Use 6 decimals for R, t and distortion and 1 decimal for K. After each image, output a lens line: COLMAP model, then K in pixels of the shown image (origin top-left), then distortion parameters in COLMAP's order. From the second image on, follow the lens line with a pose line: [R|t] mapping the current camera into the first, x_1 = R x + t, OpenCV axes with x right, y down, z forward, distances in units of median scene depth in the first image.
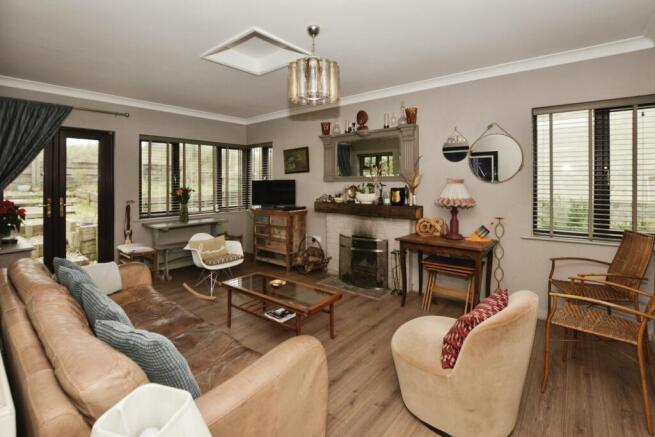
lens RADIAL K [[298.2, 0, 331.3], [0, 298.2, 183.0], [0, 0, 1]] dist [-0.031131, 0.001829]
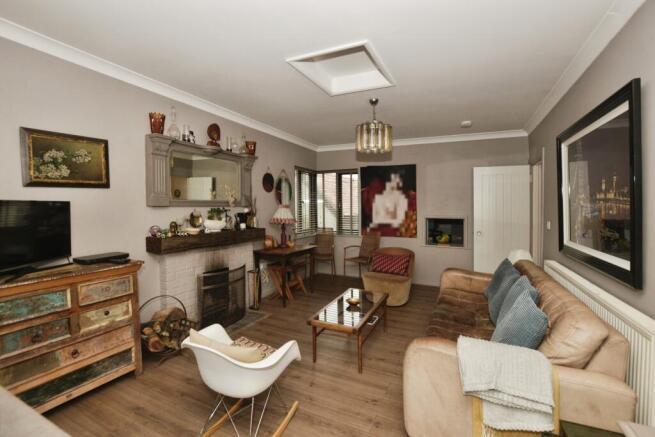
lens RADIAL K [[298.2, 0, 327.1], [0, 298.2, 215.4], [0, 0, 1]] dist [-0.031131, 0.001829]
pose [[-0.220103, -0.020748, 0.975256, -0.750455], [0.004118, 0.999745, 0.022198, 0.002618], [-0.975468, 0.008902, -0.219962, 0.816199]]
